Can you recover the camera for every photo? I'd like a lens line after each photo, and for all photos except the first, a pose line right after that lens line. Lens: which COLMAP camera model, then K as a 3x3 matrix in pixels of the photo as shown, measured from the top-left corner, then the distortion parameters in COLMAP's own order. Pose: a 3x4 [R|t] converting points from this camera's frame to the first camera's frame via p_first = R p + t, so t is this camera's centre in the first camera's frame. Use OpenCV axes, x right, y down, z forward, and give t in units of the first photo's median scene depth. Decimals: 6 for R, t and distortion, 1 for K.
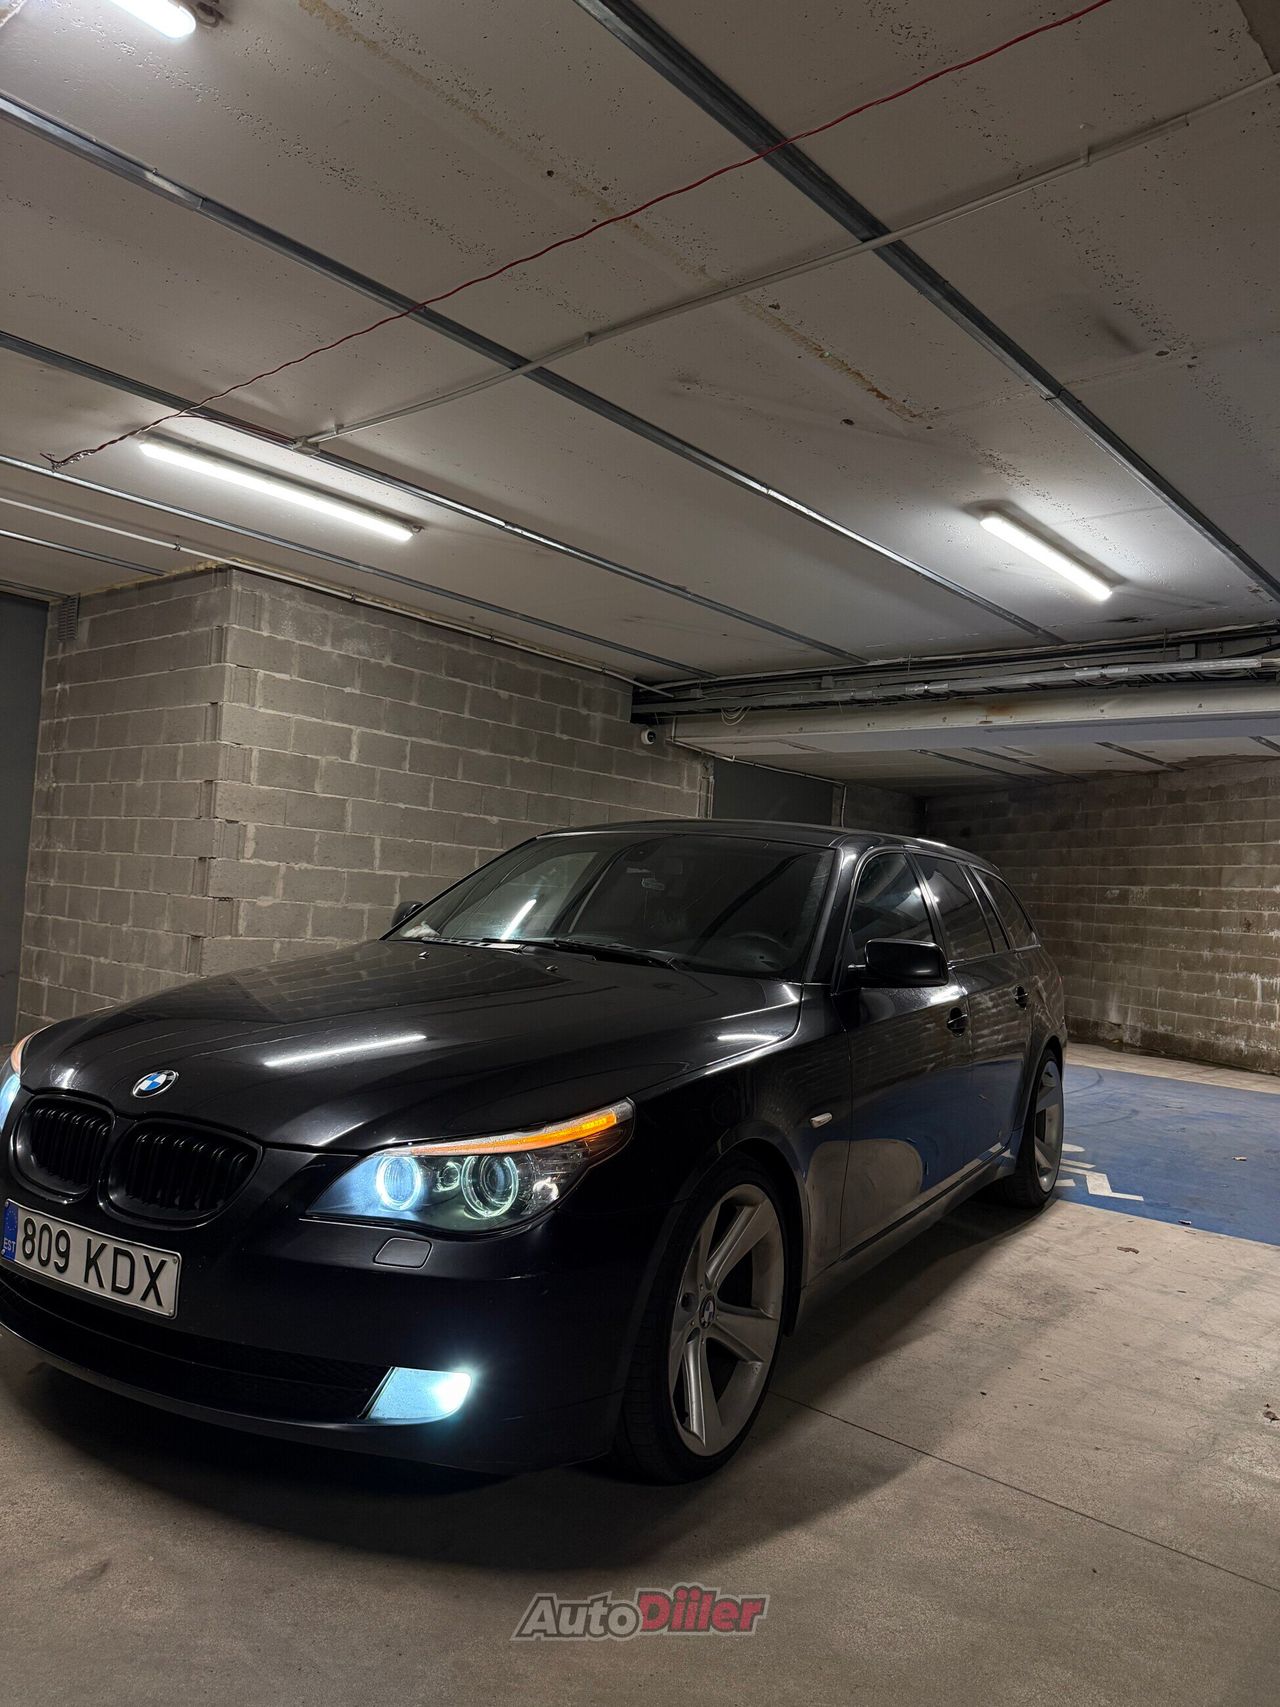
lens RADIAL K [[1200.3, 0, 596.5], [0, 1200.3, 878.8], [0, 0, 1]] dist [0.063334, -0.076977]
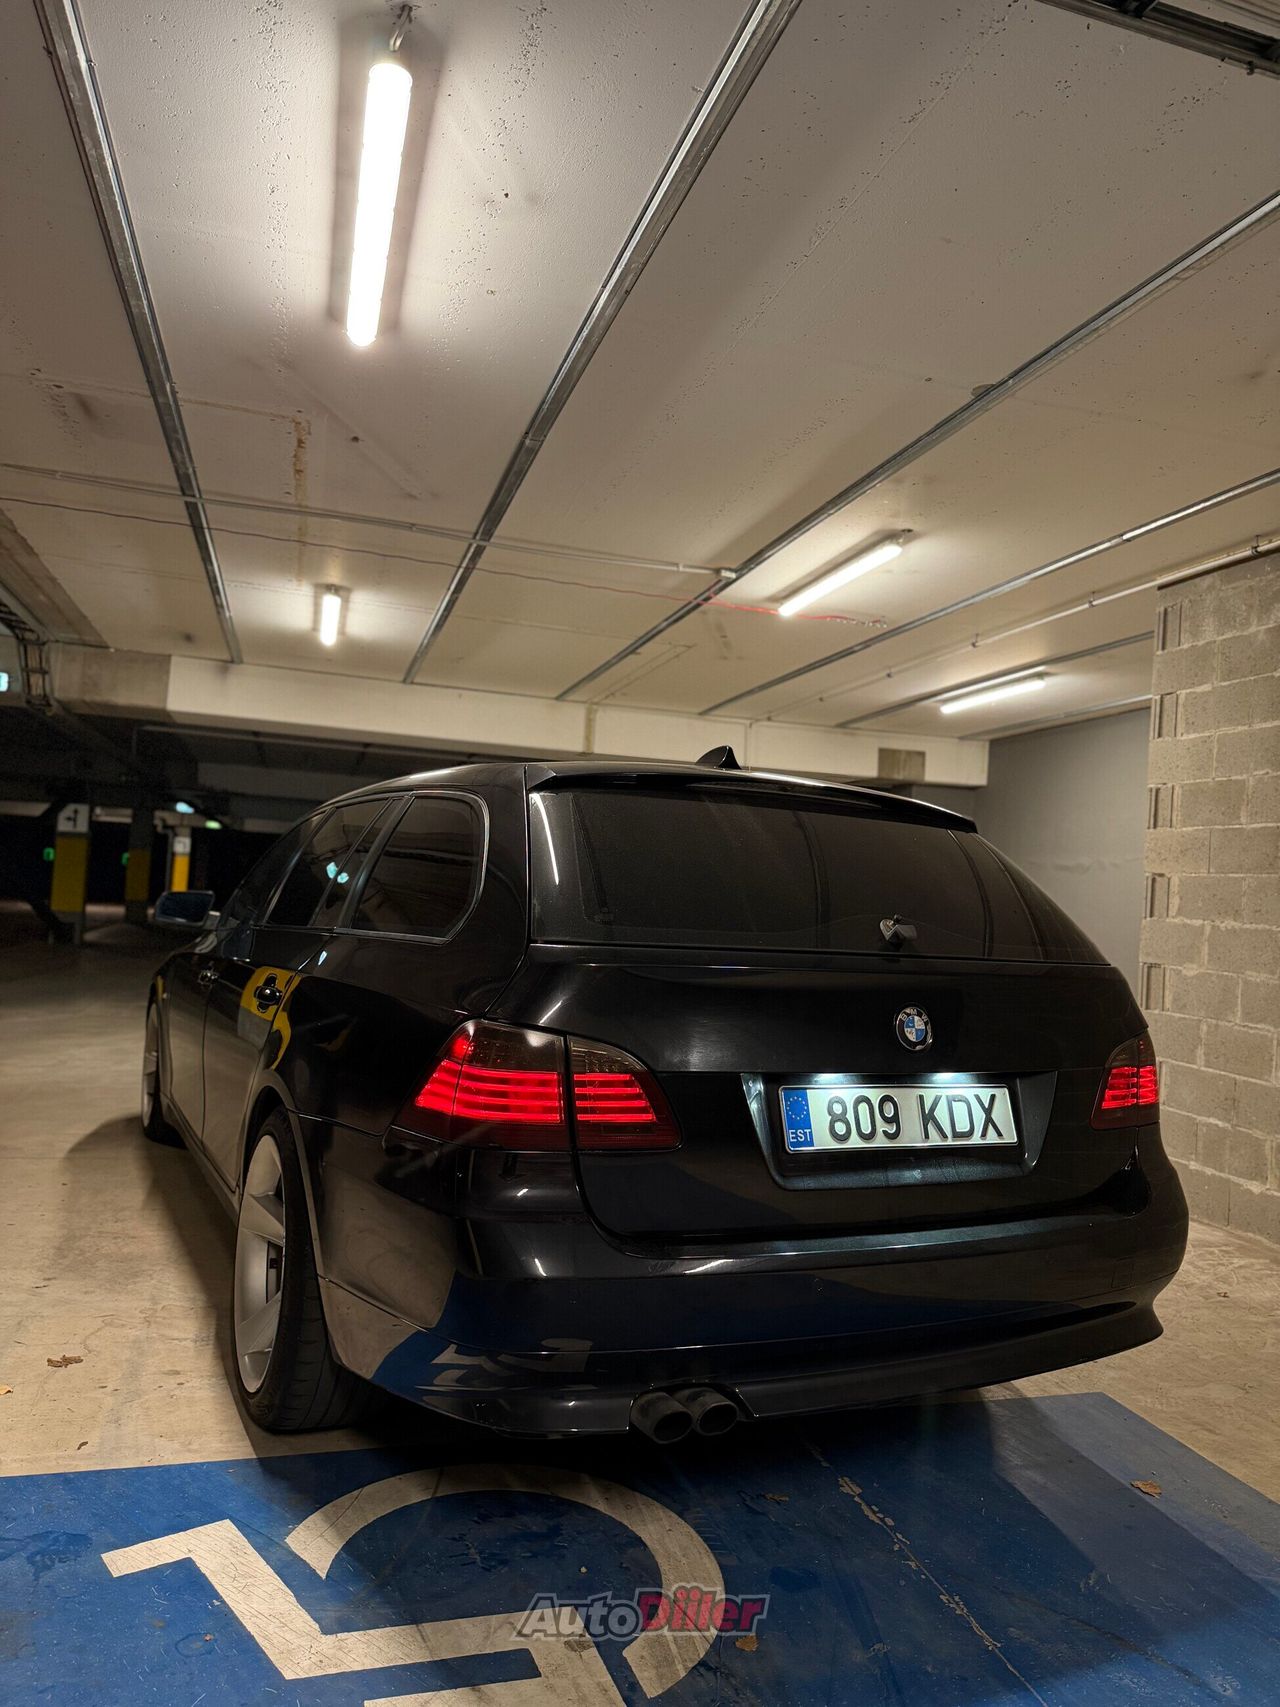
lens RADIAL K [[1148.7, 0, 647.8], [0, 1148.7, 858.6], [0, 0, 1]] dist [0.099307, -0.117961]
pose [[-0.492778, -0.127771, -0.860723, 0.546349], [-0.087420, 0.991426, -0.097123, 0.049569], [0.865753, 0.027384, -0.499723, 1.017673]]
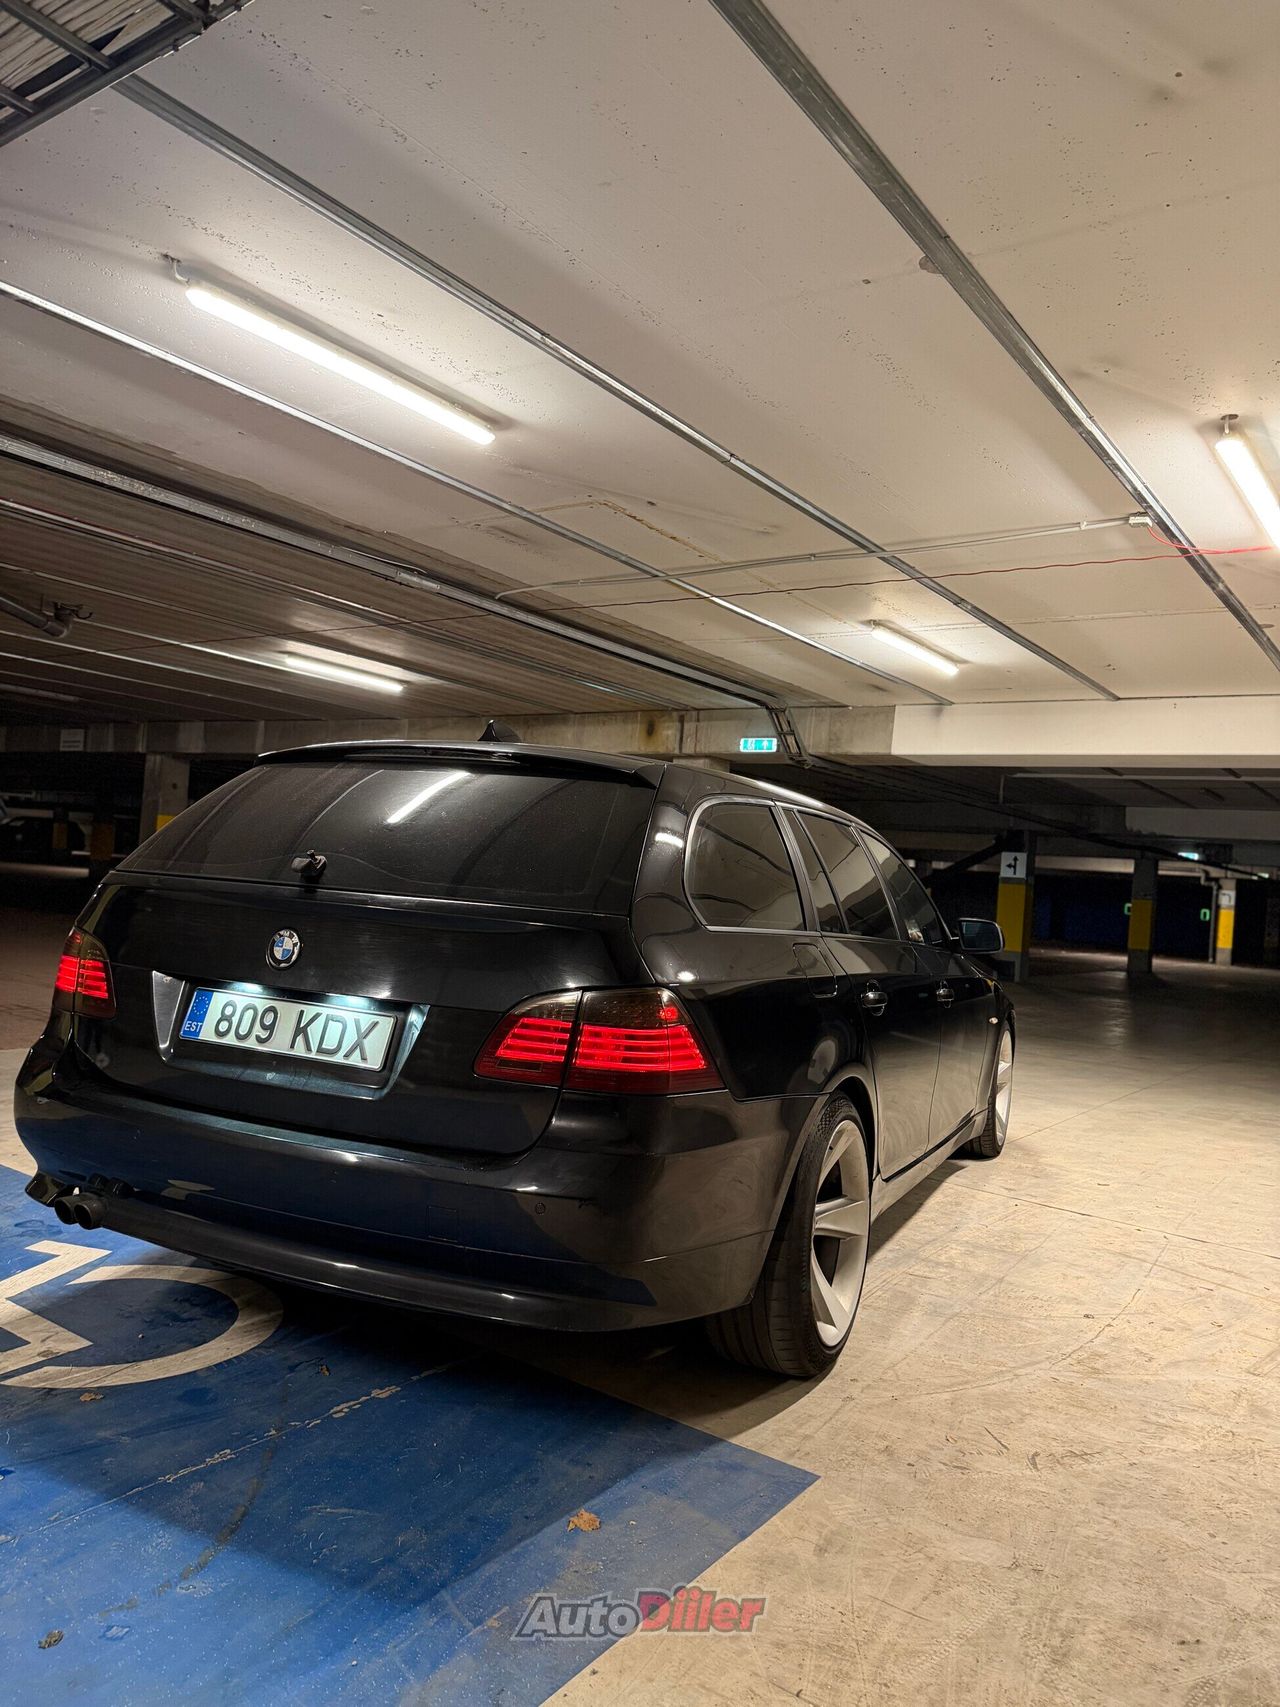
lens RADIAL K [[1165.5, 0, 672.0], [0, 1165.5, 848.1], [0, 0, 1]] dist [0.096945, -0.131630]
pose [[-0.976207, -0.148502, -0.158011, 0.195808], [-0.142773, 0.988635, -0.047072, 0.029134], [0.163206, -0.023393, -0.986315, 1.287160]]
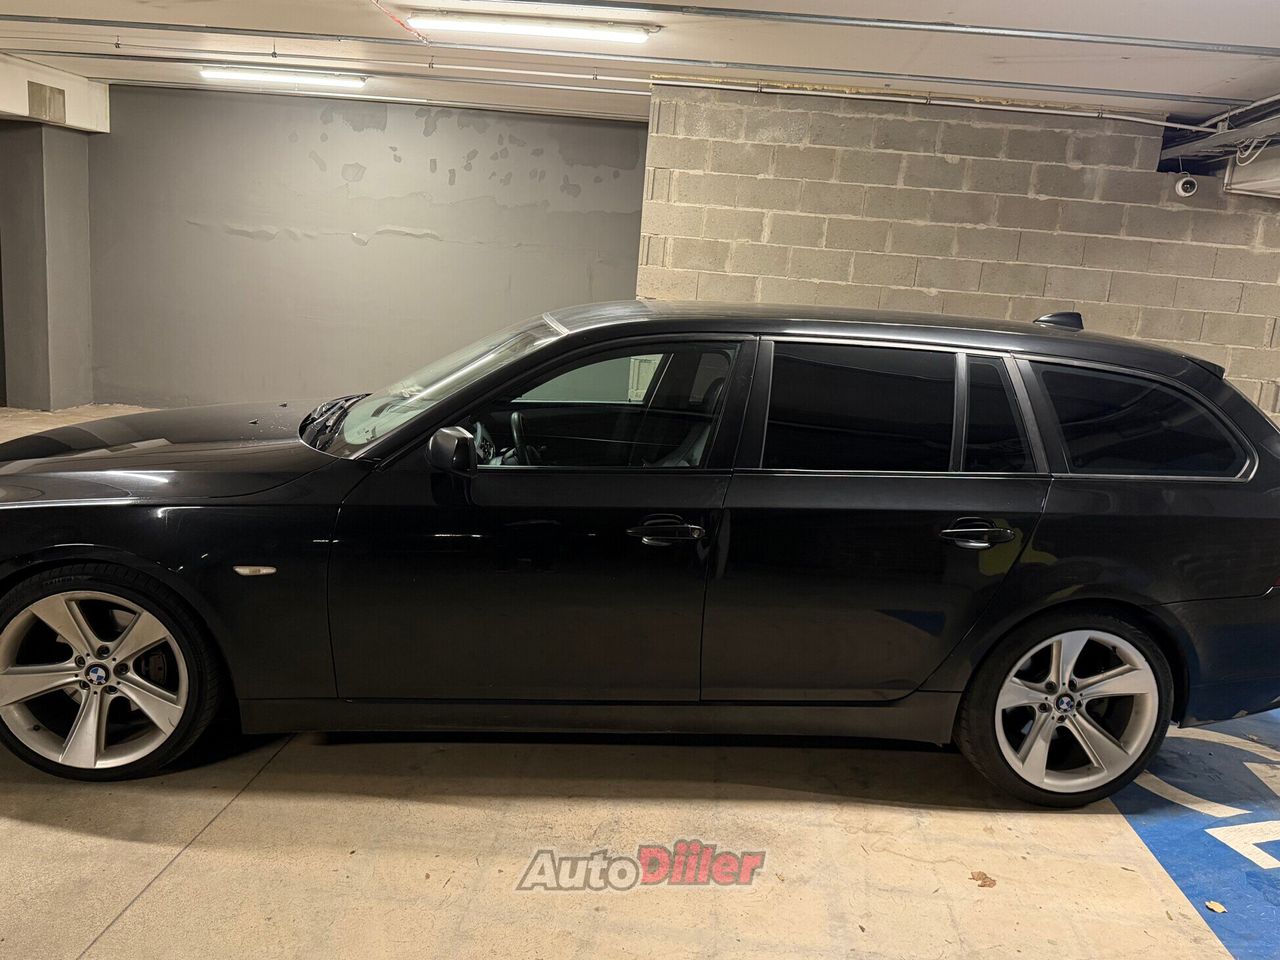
lens RADIAL K [[1001.1, 0, 613.0], [0, 1001.1, 492.9], [0, 0, 1]] dist [0.141433, -0.223145]
pose [[0.603963, 0.149710, -0.782825, 0.492947], [-0.027290, 0.985508, 0.167417, -0.020231], [0.796545, -0.079750, 0.599296, 0.295825]]
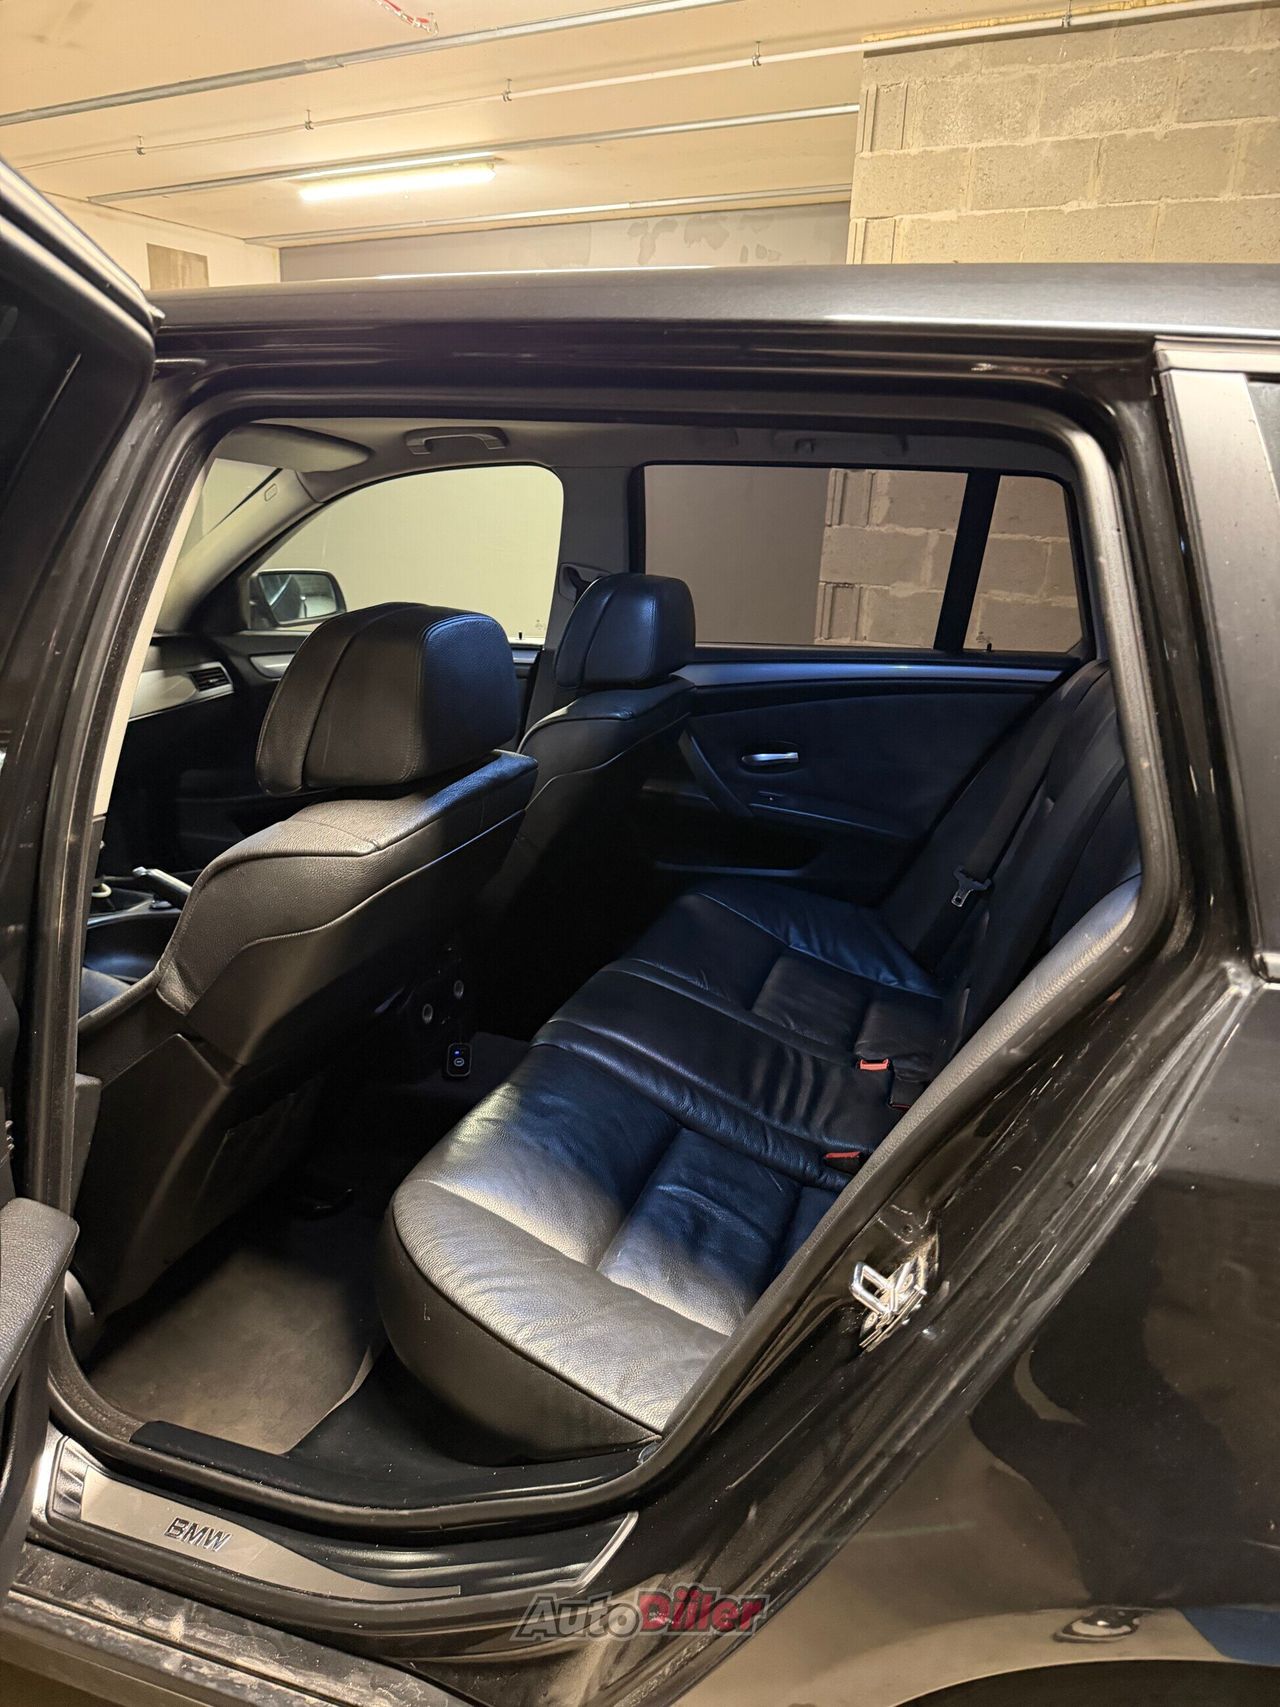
lens RADIAL K [[1229.4, 0, 616.8], [0, 1229.4, 848.7], [0, 0, 1]] dist [0.001563, -0.005199]
pose [[0.226603, 0.209463, -0.951197, 0.346727], [-0.017663, 0.977325, 0.211009, 0.017132], [0.973827, -0.031014, 0.225165, 0.652913]]
